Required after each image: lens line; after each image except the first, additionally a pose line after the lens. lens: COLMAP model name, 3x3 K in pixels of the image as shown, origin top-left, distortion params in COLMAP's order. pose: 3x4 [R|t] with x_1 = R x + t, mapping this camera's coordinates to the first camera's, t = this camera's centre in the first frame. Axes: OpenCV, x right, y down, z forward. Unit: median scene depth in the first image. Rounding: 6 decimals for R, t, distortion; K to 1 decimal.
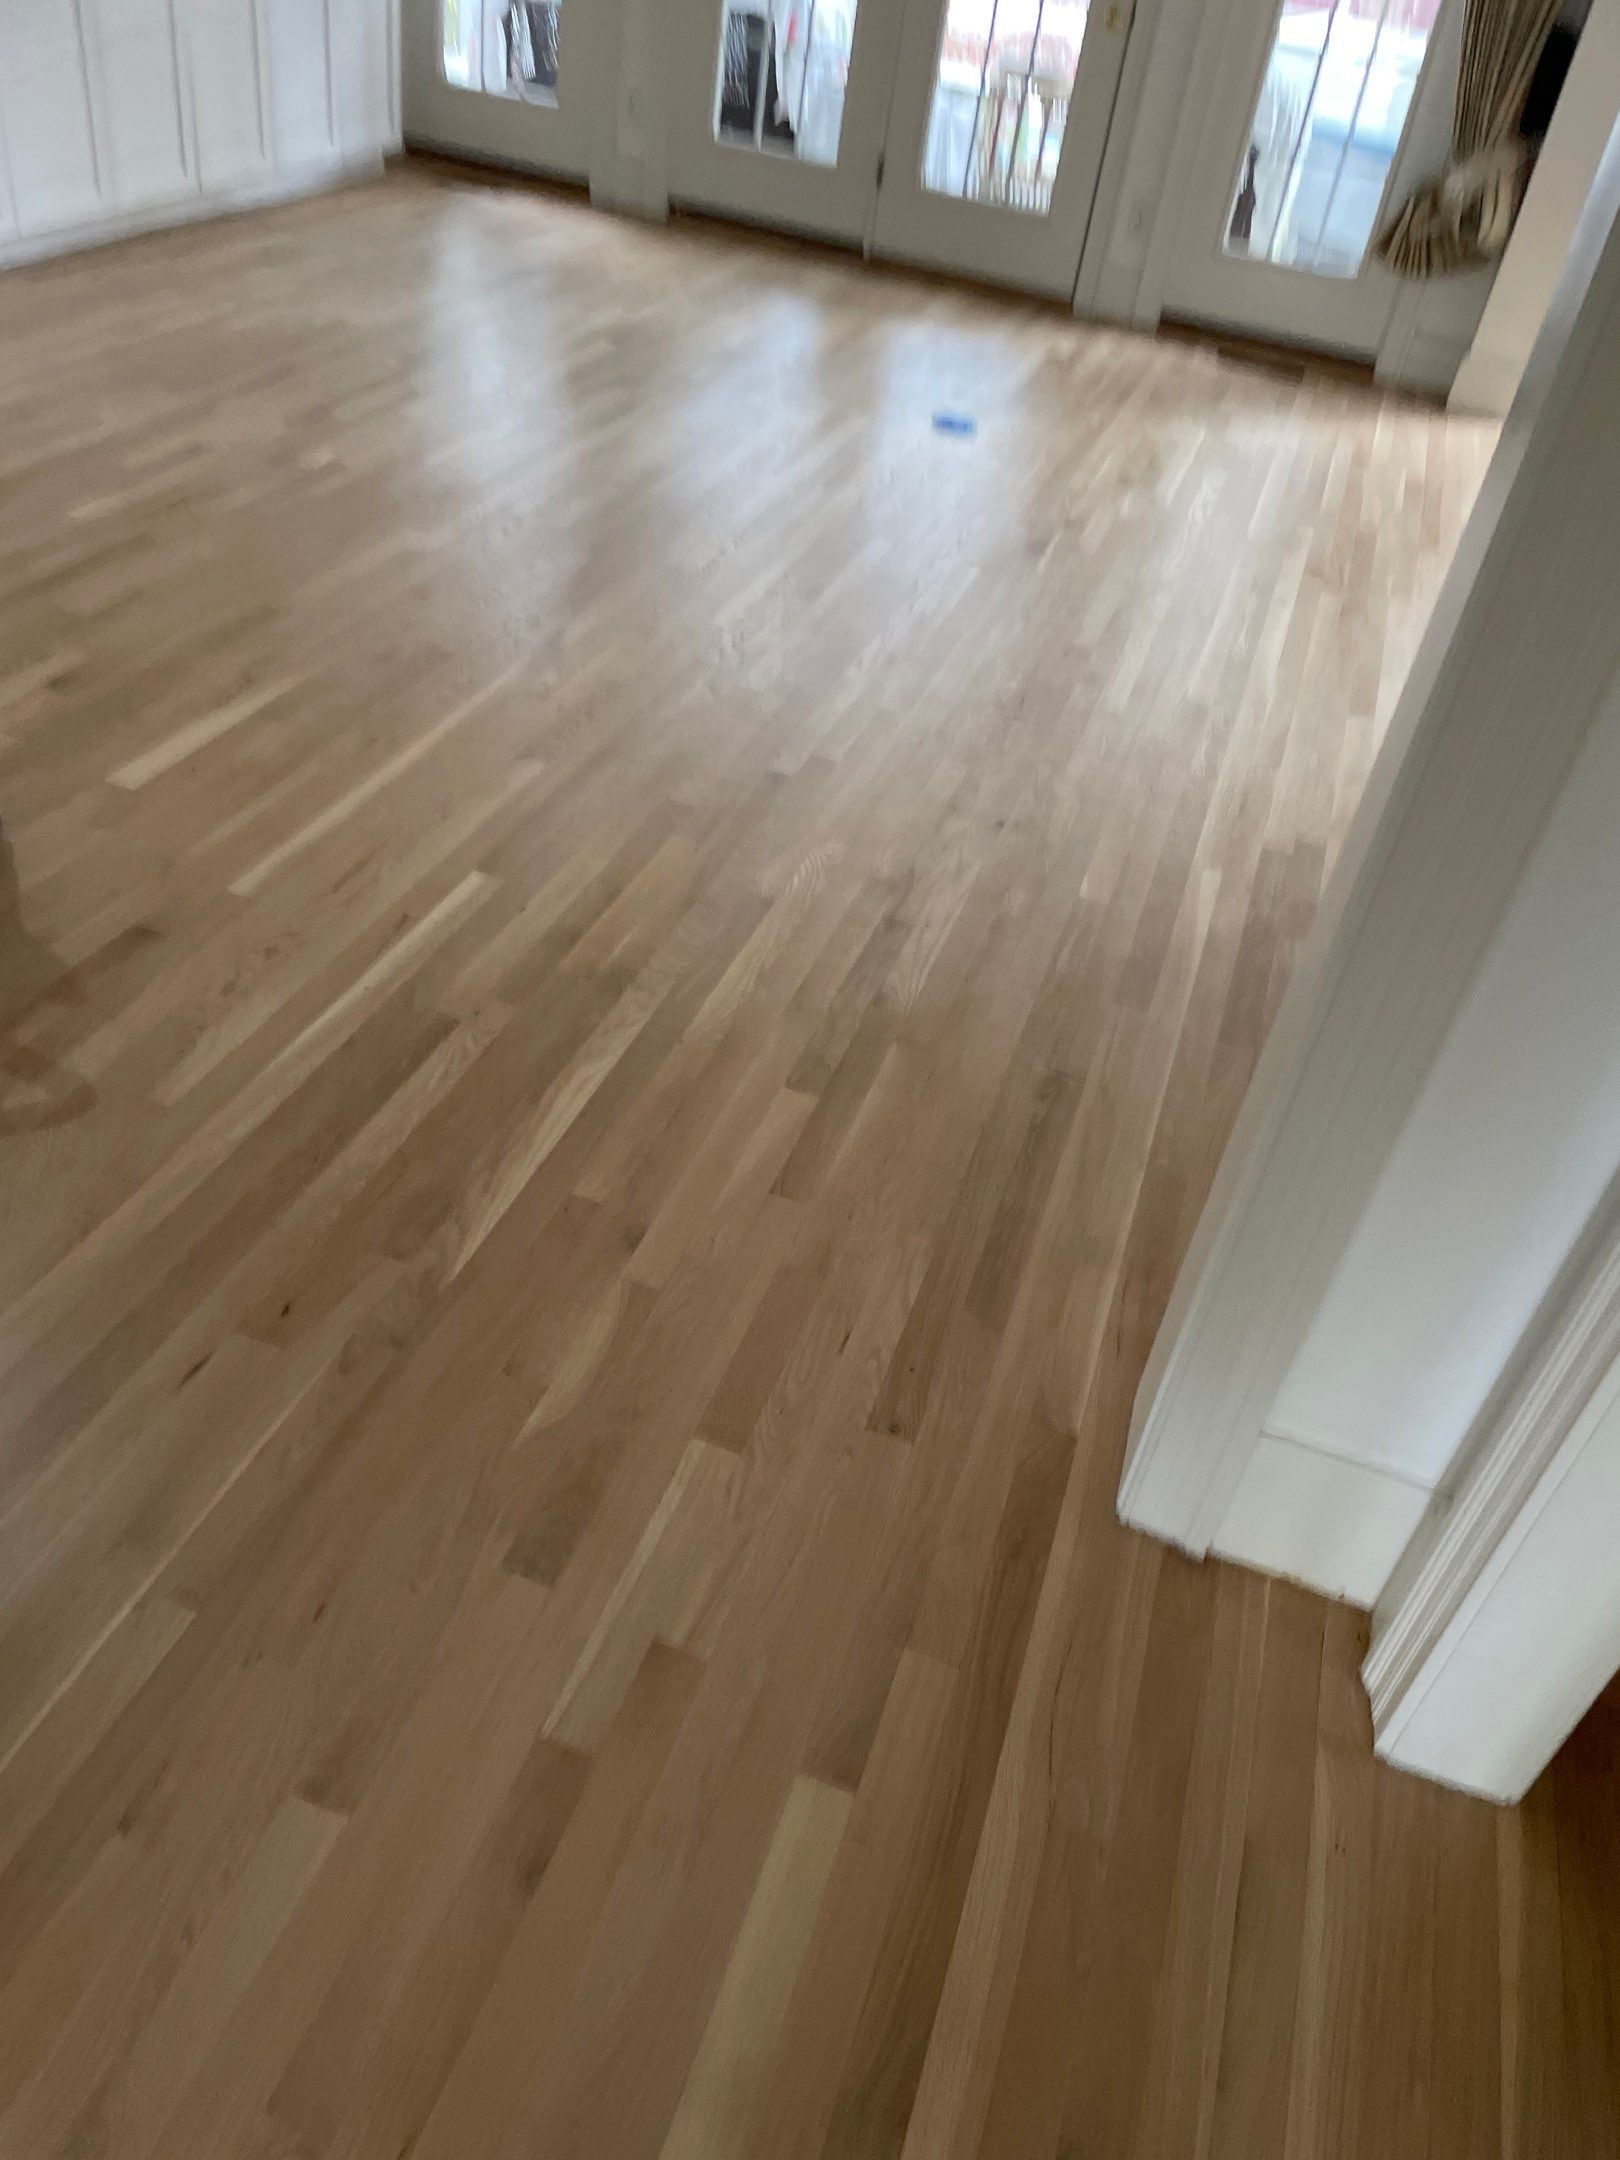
lens RADIAL K [[1642.2, 0, 815.6], [0, 1642.2, 1115.0], [0, 0, 1]] dist [0.095845, -0.108110]
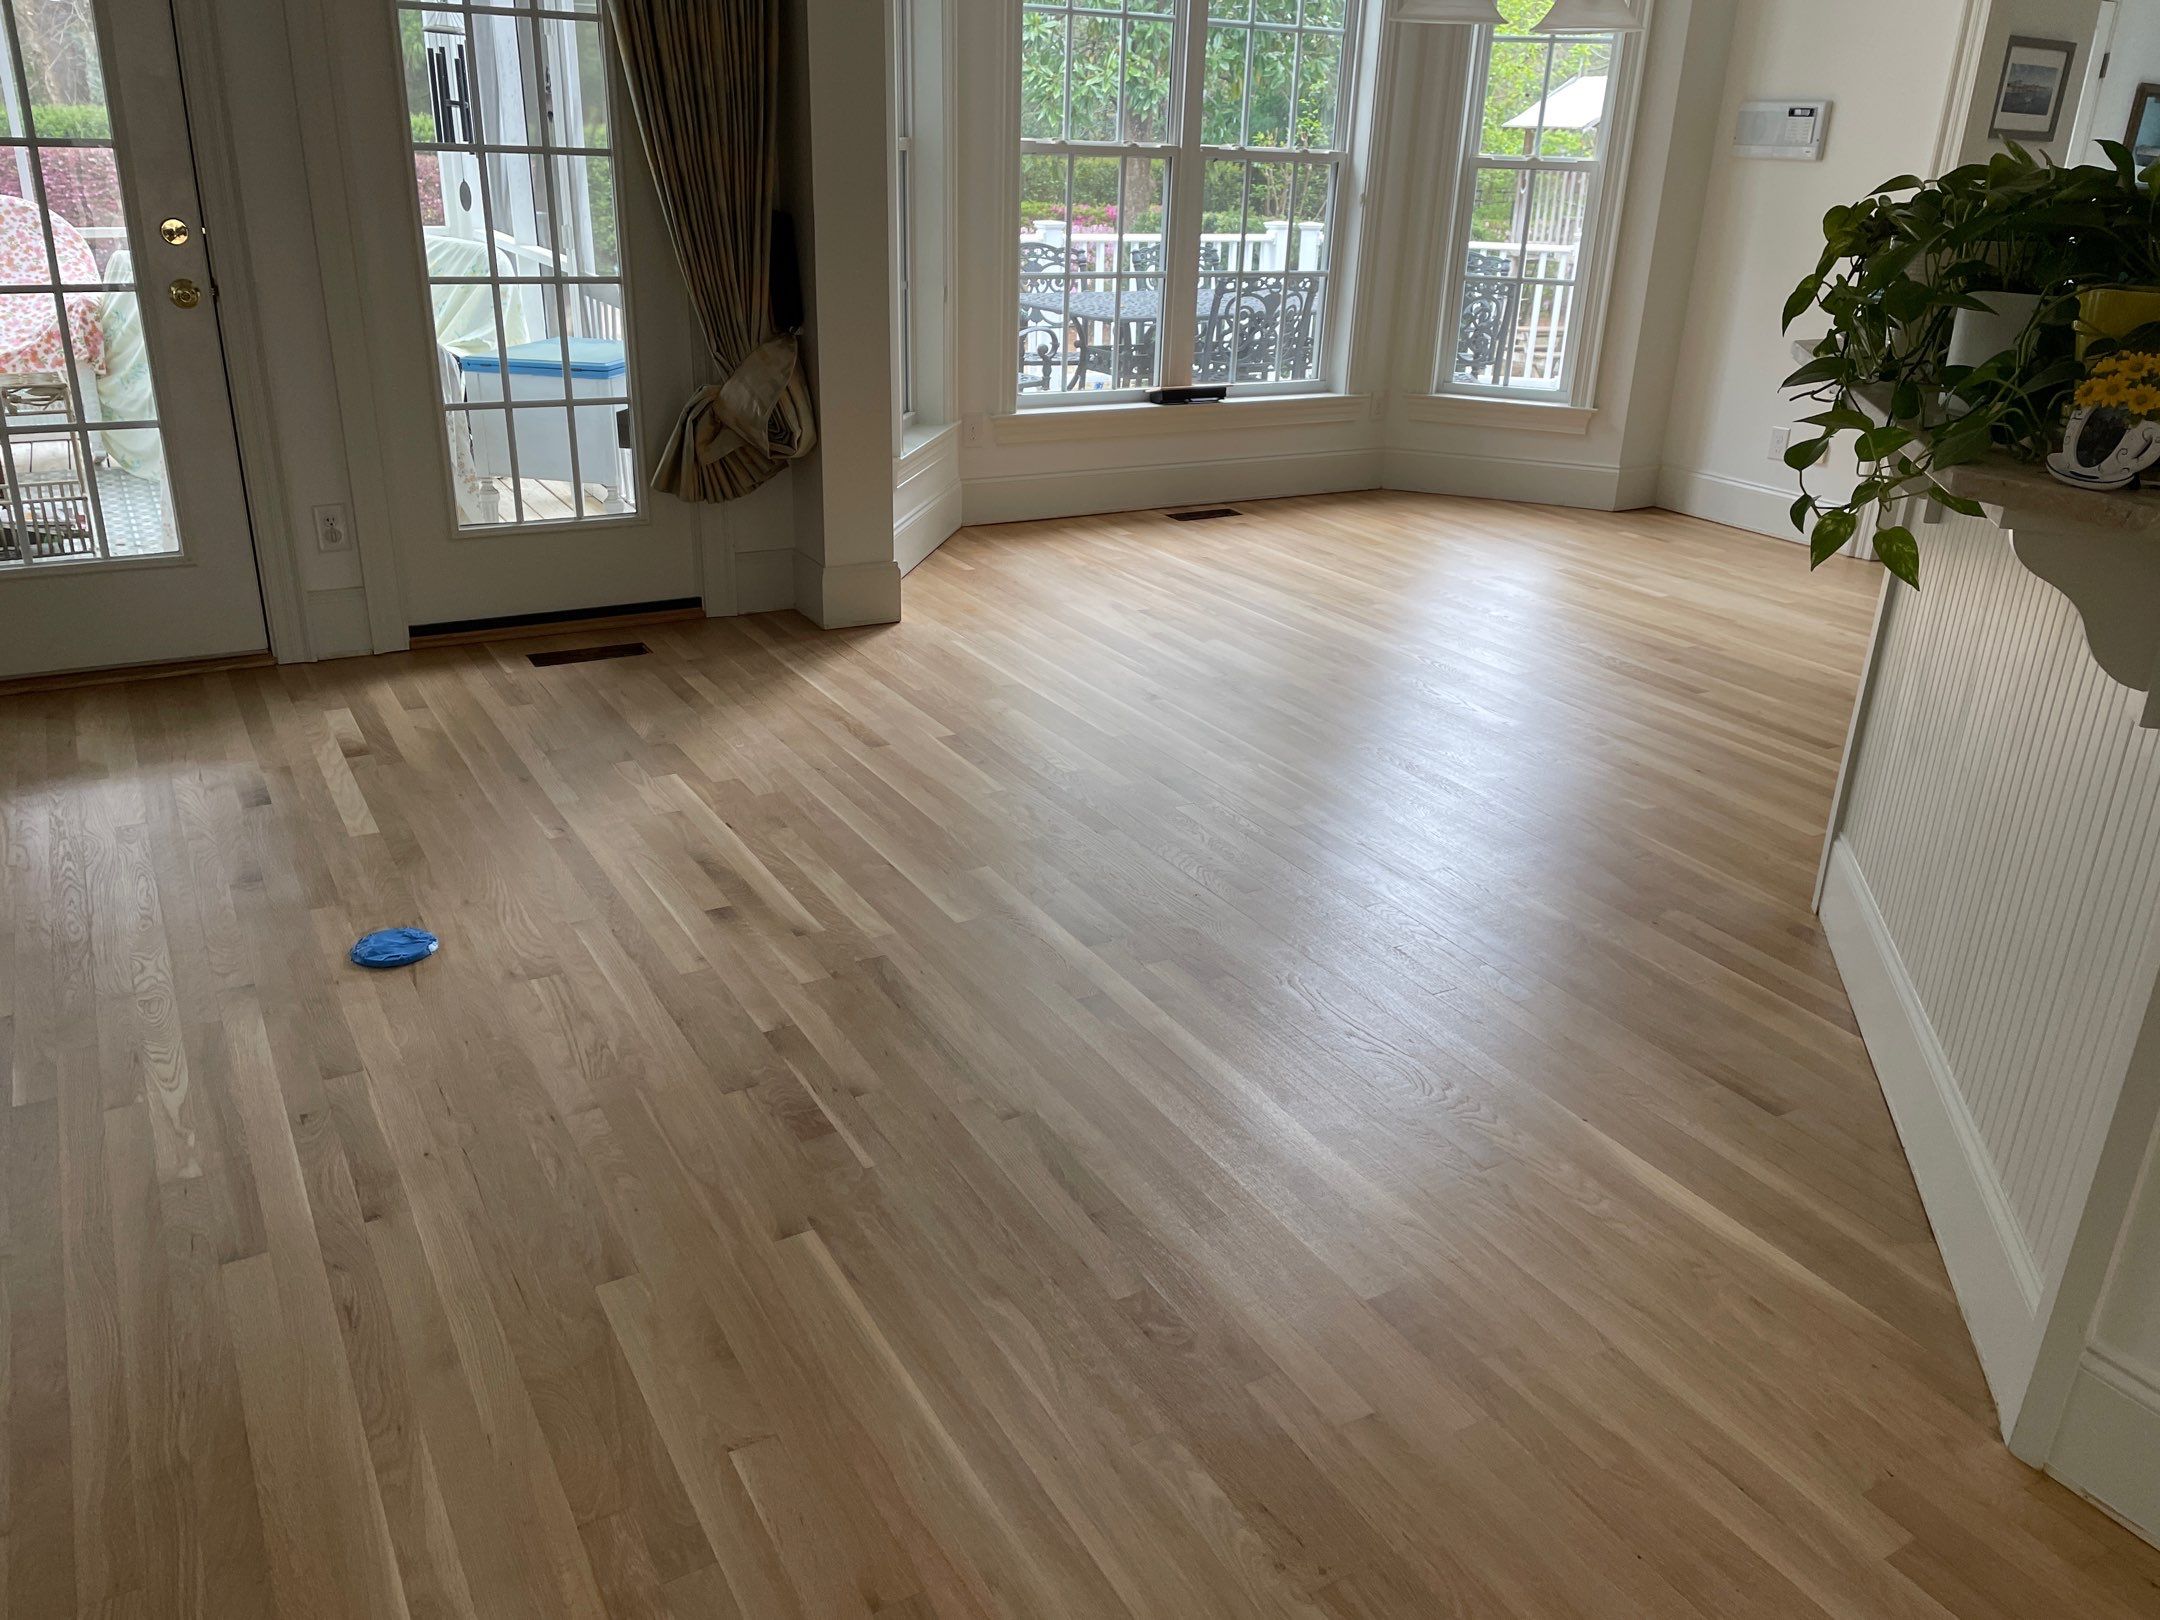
lens RADIAL K [[1642.2, 0, 1085.4], [0, 1642.2, 794.0], [0, 0, 1]] dist [0.095845, -0.108110]
pose [[0.670082, -0.382928, 0.635890, -0.193354], [0.511411, 0.859065, -0.021587, -0.594566], [-0.538005, 0.339666, 0.771478, 0.733345]]
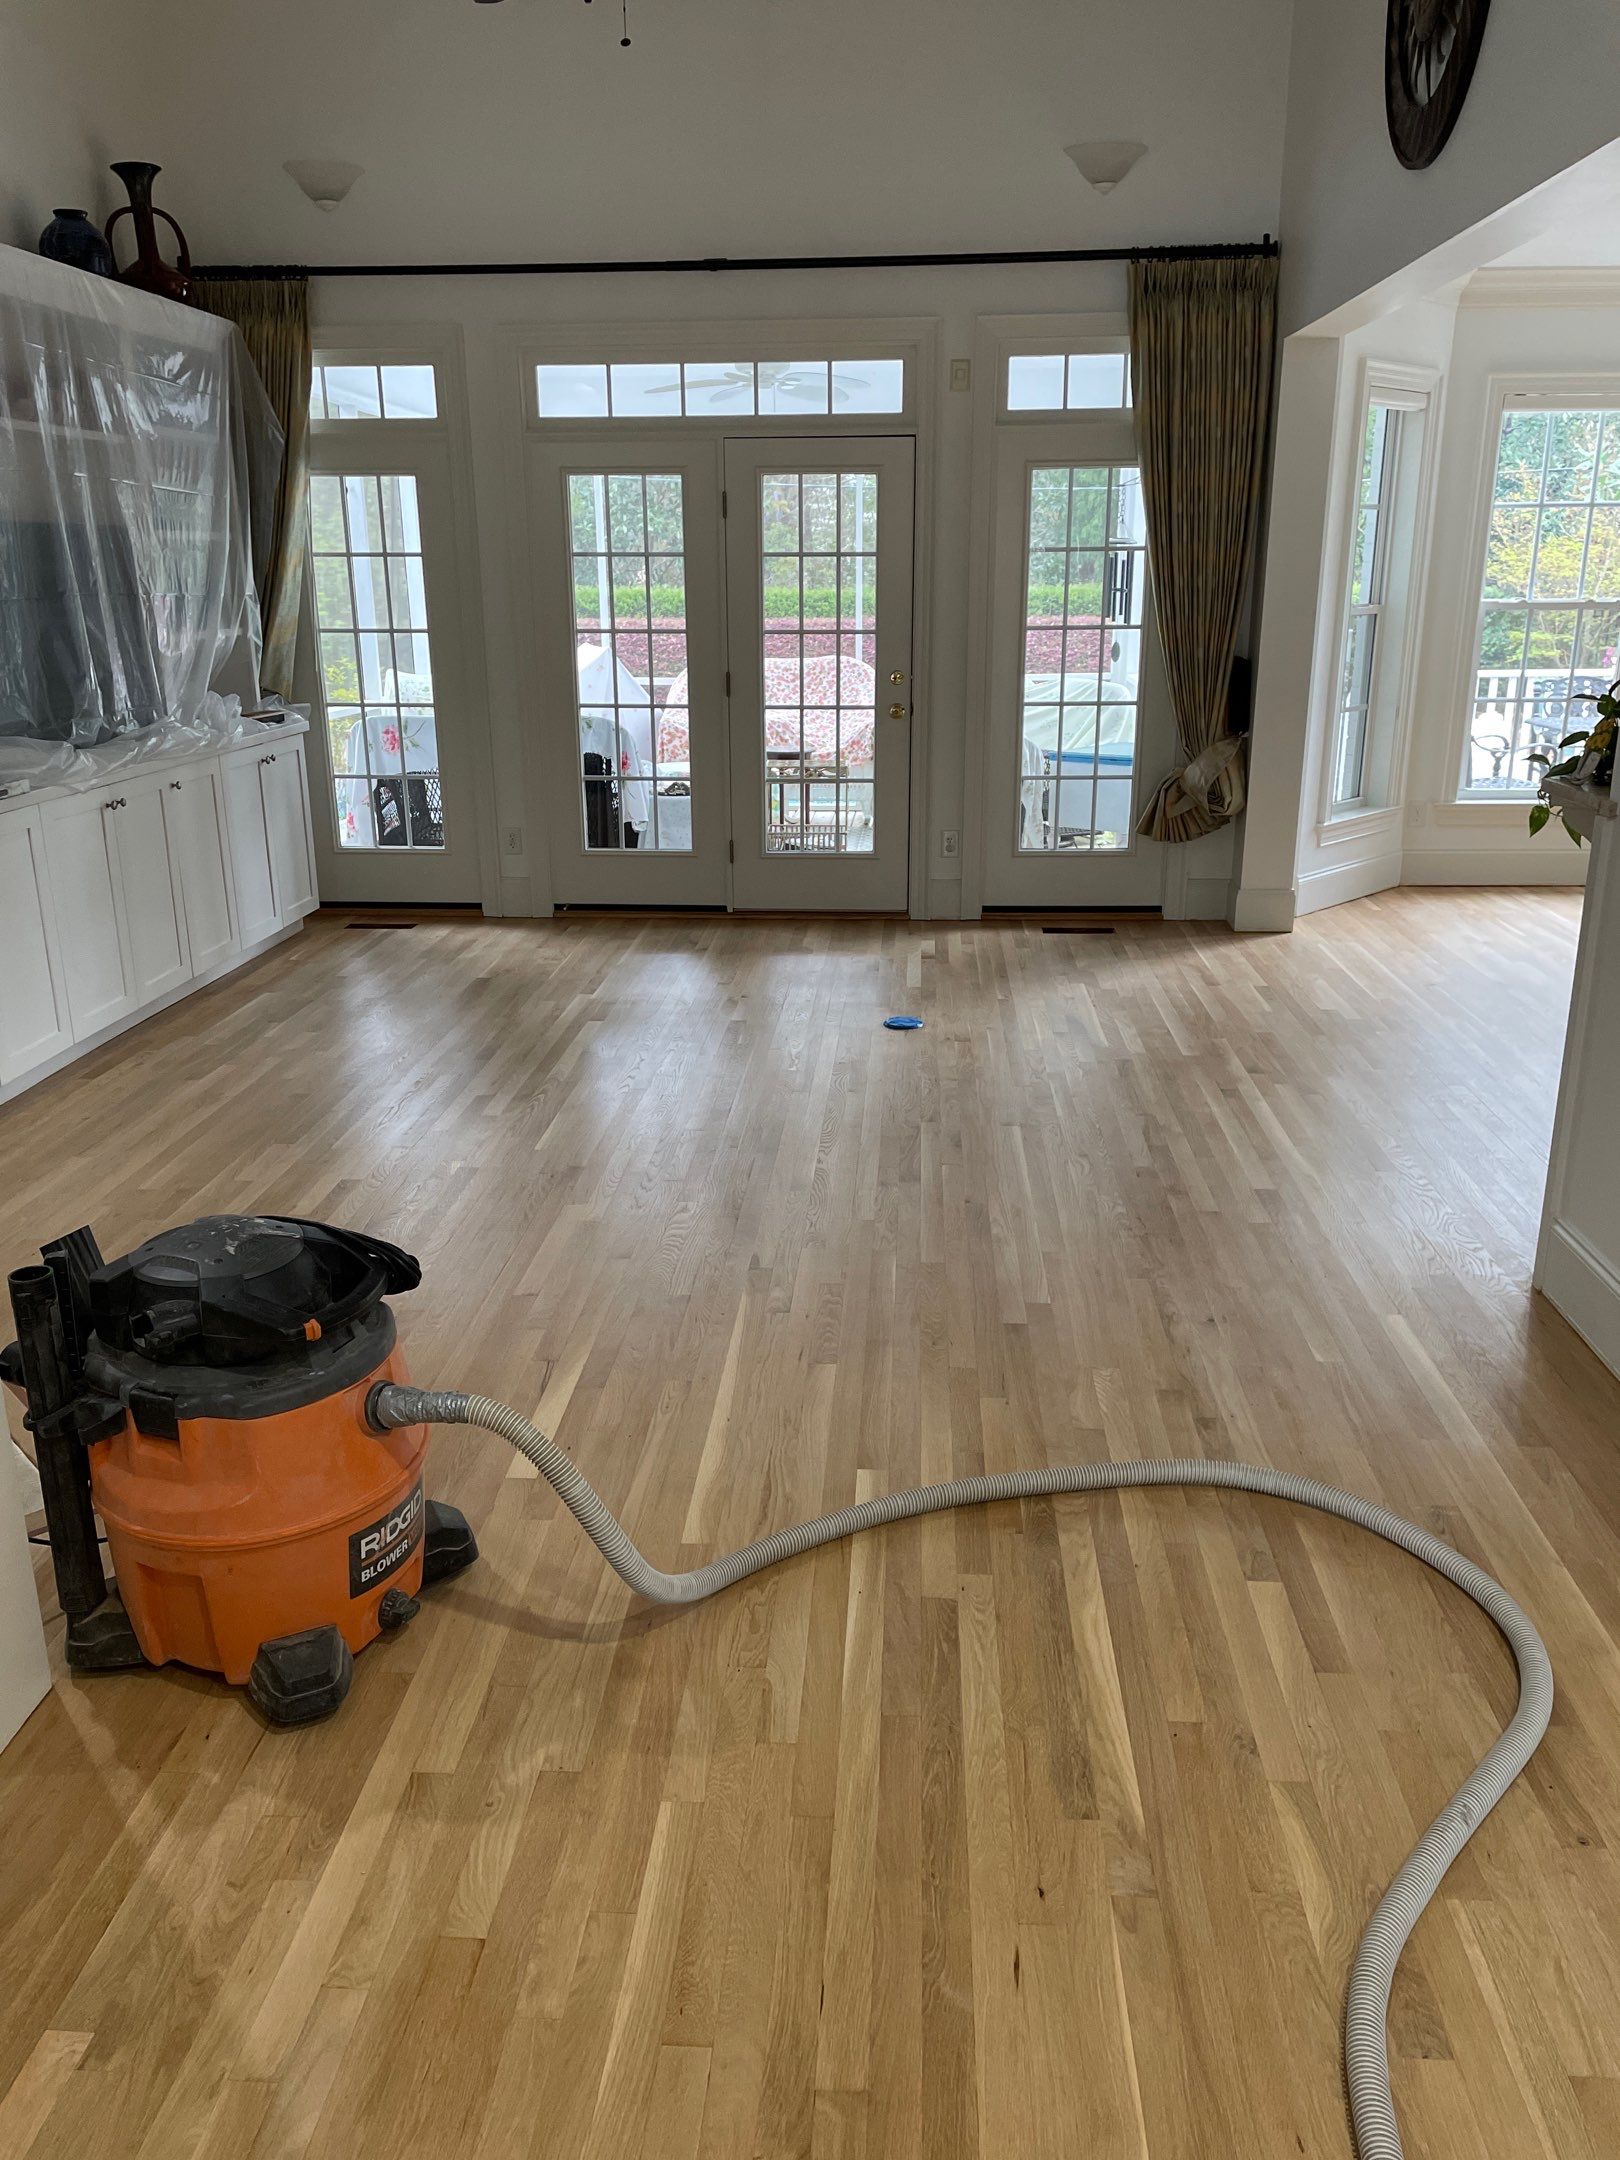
lens RADIAL K [[1642.2, 0, 810.7], [0, 1642.2, 1072.3], [0, 0, 1]] dist [0.095845, -0.108110]
pose [[0.959361, -0.213596, 0.184401, -0.373981], [0.264581, 0.908069, -0.324666, -0.036014], [-0.098101, 0.360261, 0.927679, -0.125031]]
